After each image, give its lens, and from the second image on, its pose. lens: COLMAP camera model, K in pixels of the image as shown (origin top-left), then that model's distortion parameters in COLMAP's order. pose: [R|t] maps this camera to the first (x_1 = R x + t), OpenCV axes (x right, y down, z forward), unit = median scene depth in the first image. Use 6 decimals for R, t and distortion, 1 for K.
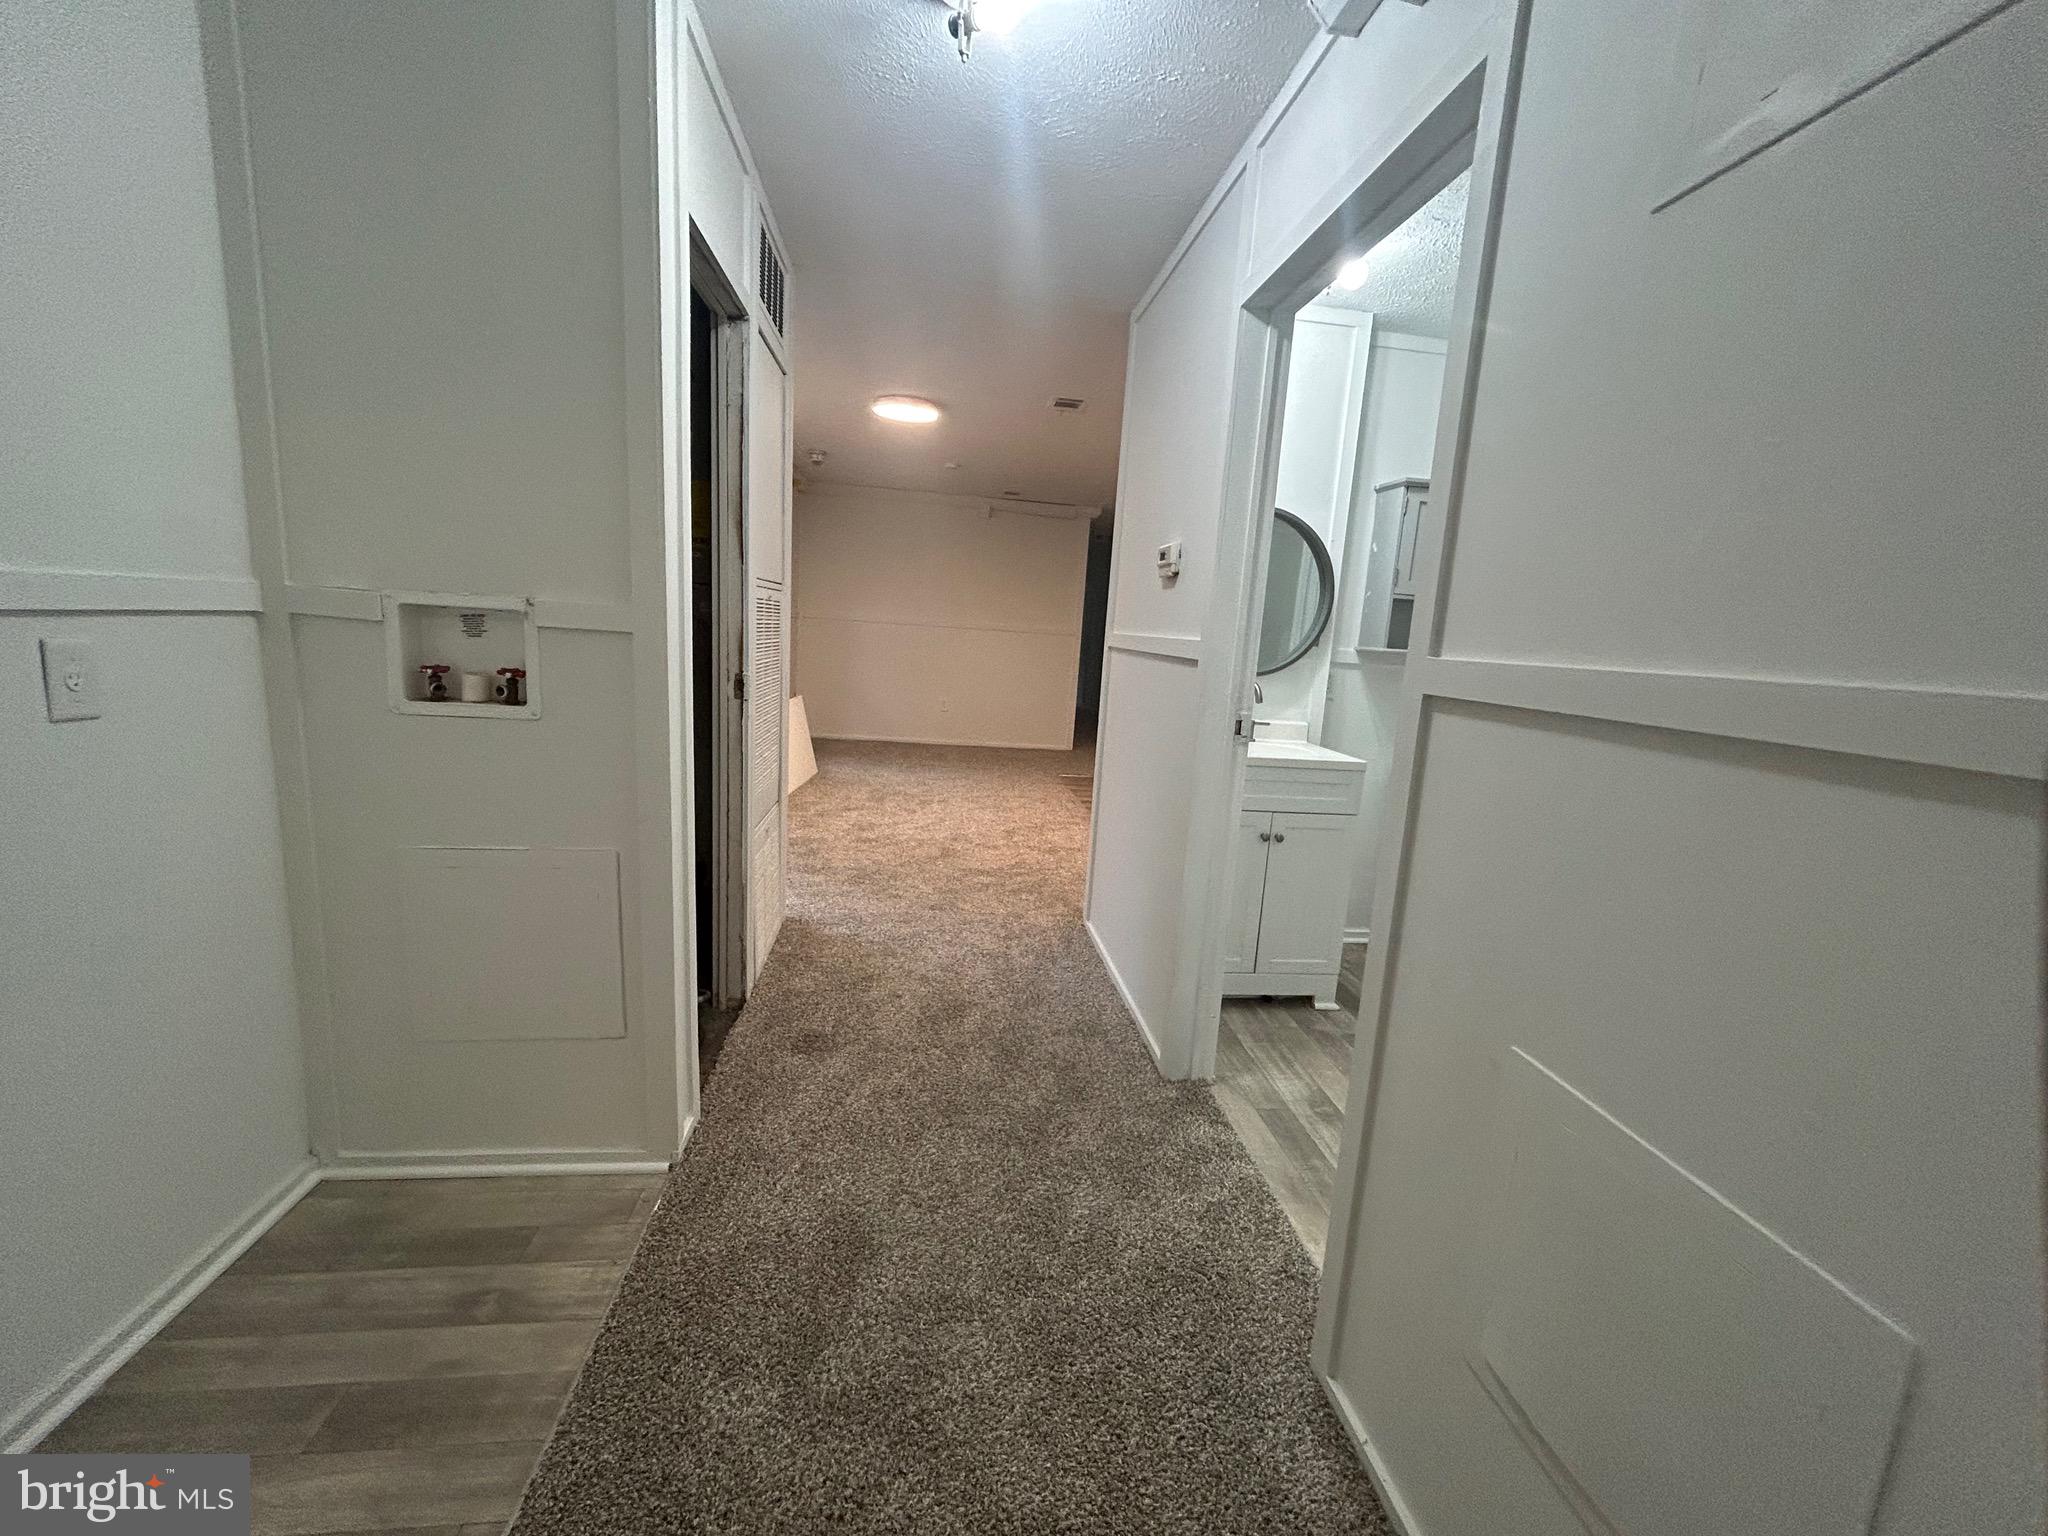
lens RADIAL K [[830.0, 0, 1027.5], [0, 830.0, 763.4], [0, 0, 1]] dist [-0.003416, 0.001038]
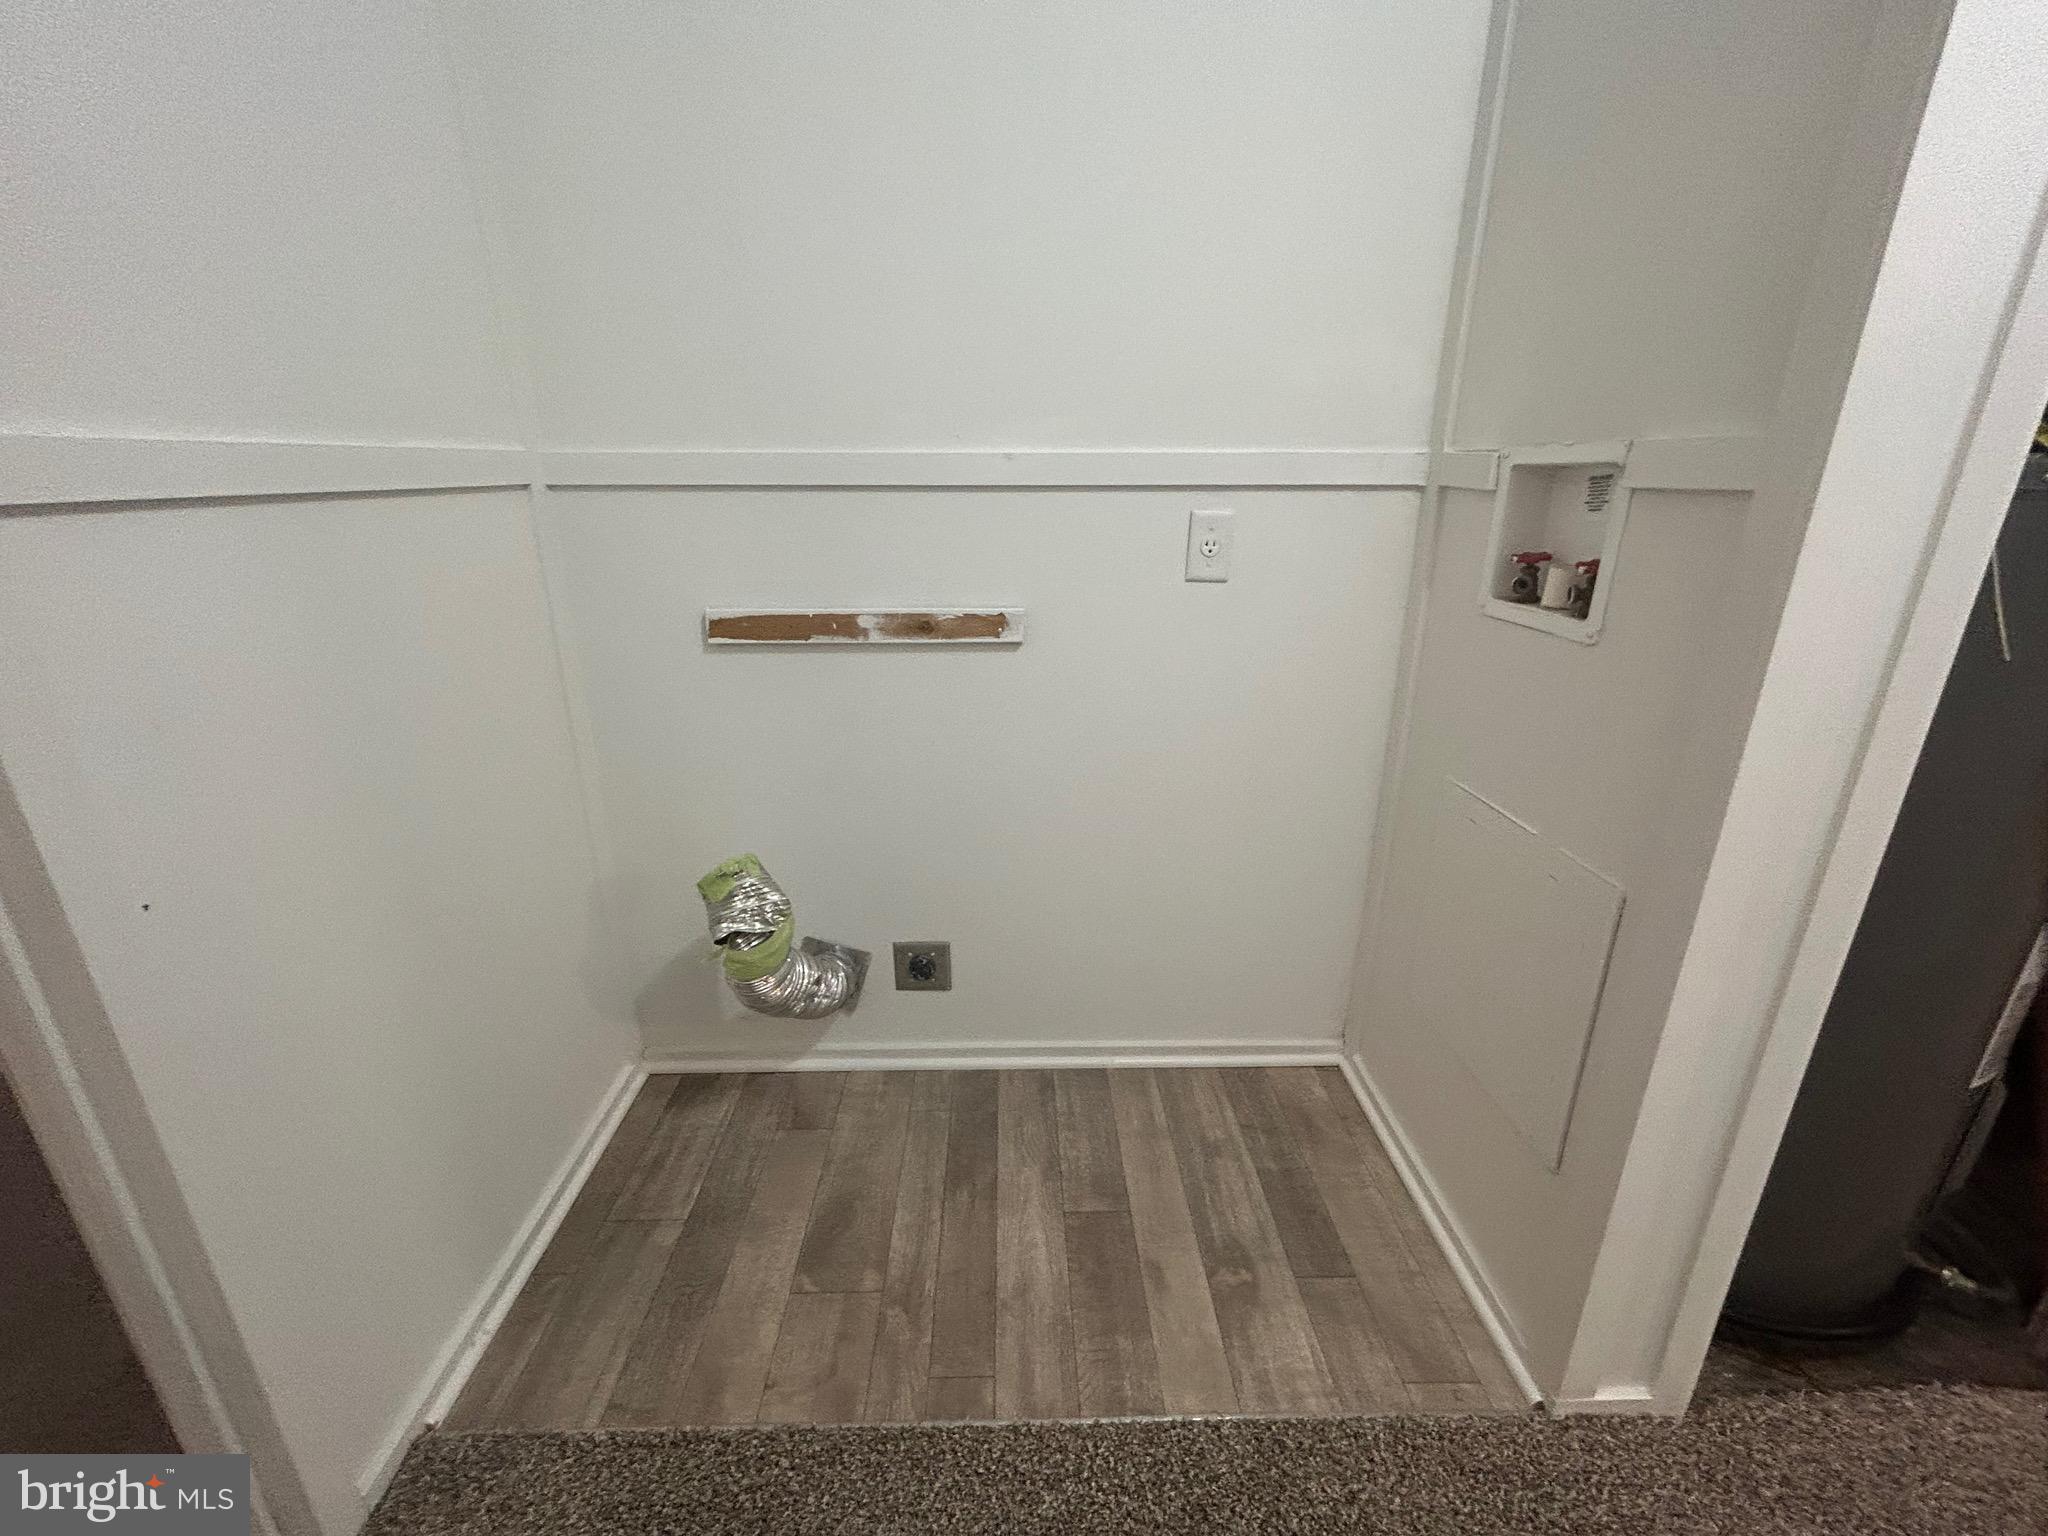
lens RADIAL K [[830.0, 0, 1028.7], [0, 830.0, 771.0], [0, 0, 1]] dist [-0.003416, 0.001038]
pose [[-0.099395, 0.272228, -0.957085, 0.057618], [-0.175684, 0.941937, 0.286165, -0.056273], [0.979416, 0.196588, -0.045798, 0.528702]]
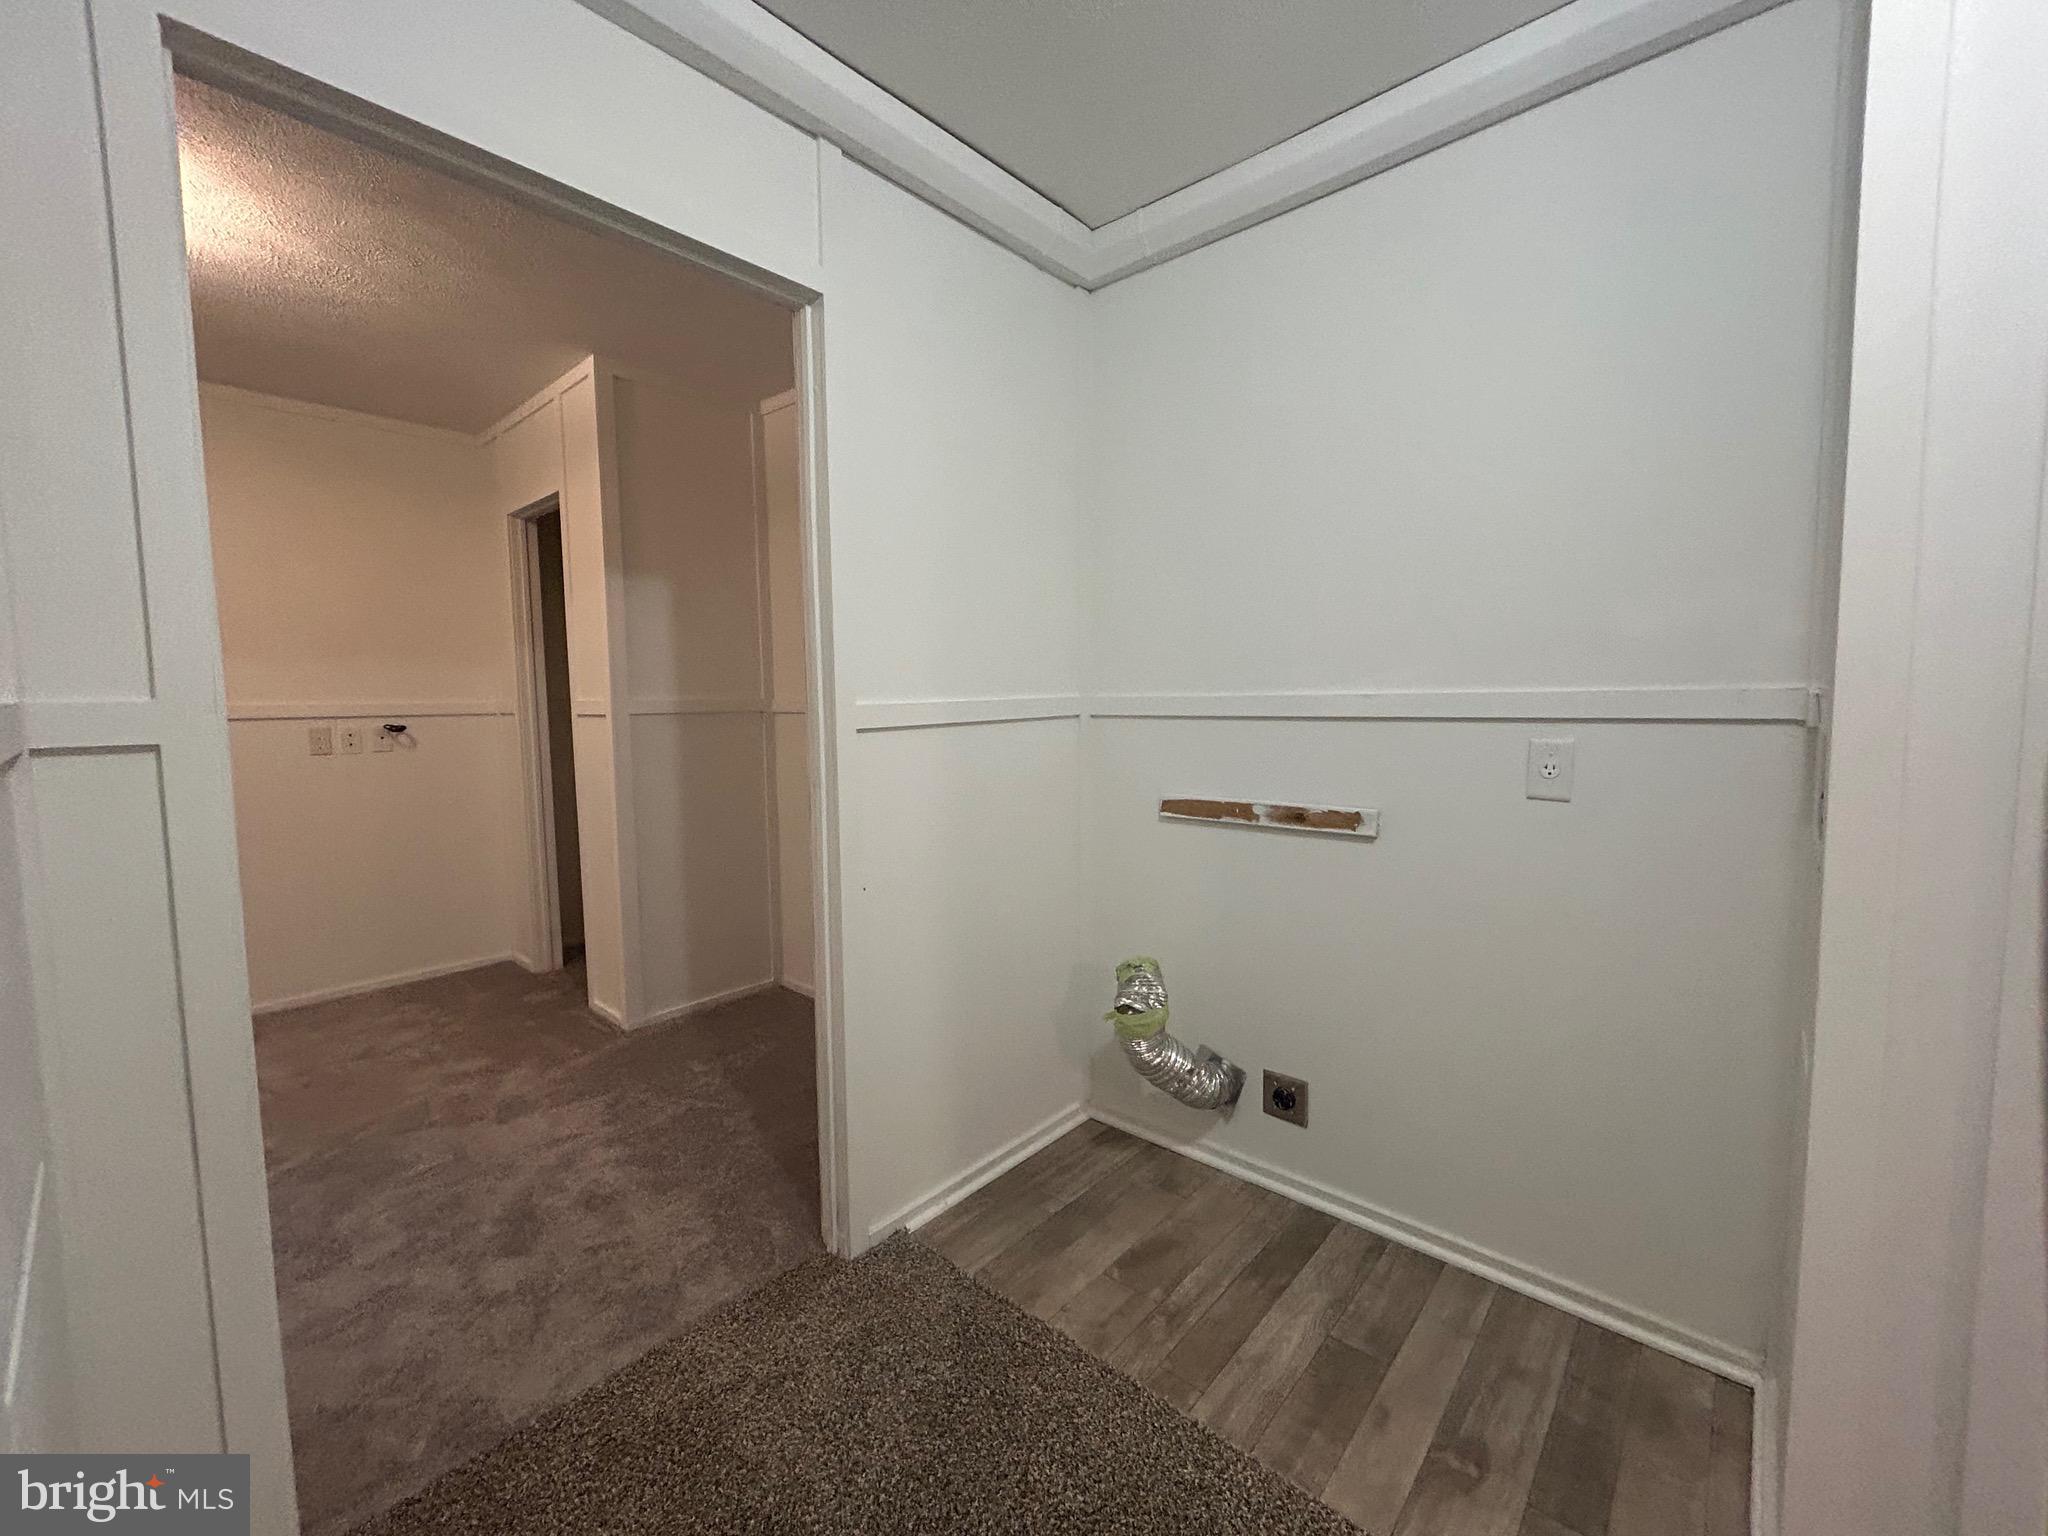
lens RADIAL K [[830.0, 0, 1017.9], [0, 830.0, 763.3], [0, 0, 1]] dist [-0.003416, 0.001038]
pose [[-0.754082, 0.005338, -0.656758, 0.224830], [-0.141233, 0.975255, 0.170089, -0.132746], [0.641415, 0.221017, -0.734669, 0.875561]]
